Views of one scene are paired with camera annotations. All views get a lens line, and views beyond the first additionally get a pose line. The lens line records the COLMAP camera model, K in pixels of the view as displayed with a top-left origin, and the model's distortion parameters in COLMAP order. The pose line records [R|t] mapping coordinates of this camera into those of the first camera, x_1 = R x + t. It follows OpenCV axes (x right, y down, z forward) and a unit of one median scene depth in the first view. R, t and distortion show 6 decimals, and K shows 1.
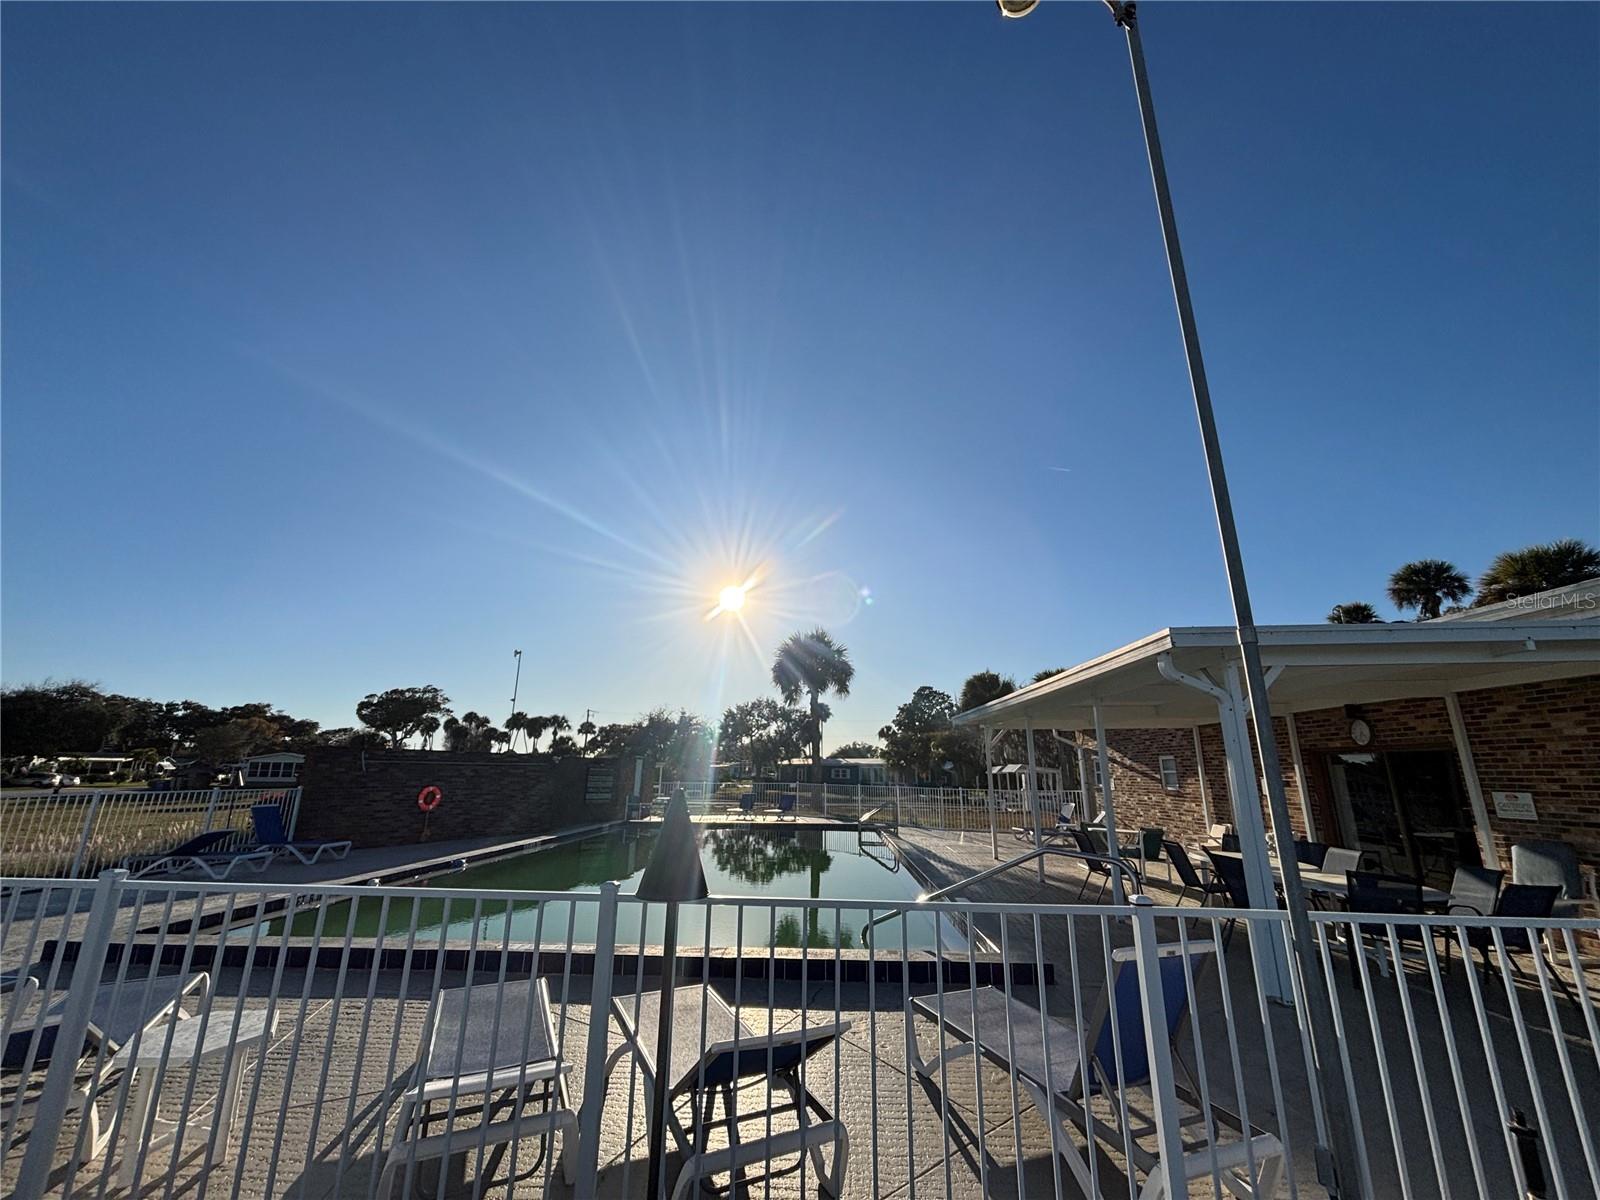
lens RADIAL K [[626.6, 0, 800.0], [0, 626.6, 600.0], [0, 0, 1]] dist [0.000459, 0.000000]
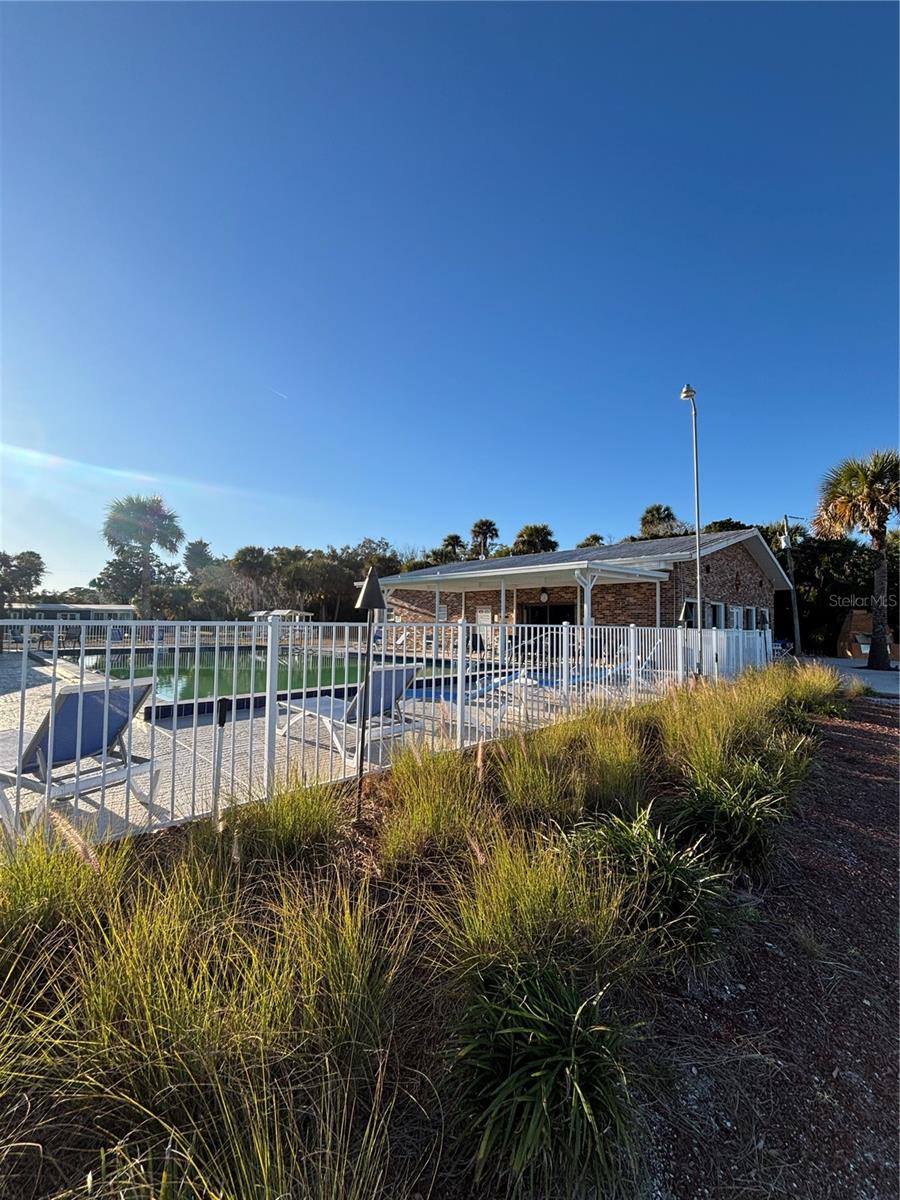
lens RADIAL K [[470.0, 0, 450.0], [0, 470.0, 600.0], [0, 0, 1]] dist [0.000459, 0.000000]
pose [[0.648497, 0.026840, 0.760744, -0.444790], [-0.201892, 0.969652, 0.137893, 0.013363], [-0.733956, -0.243011, 0.634236, 0.011994]]
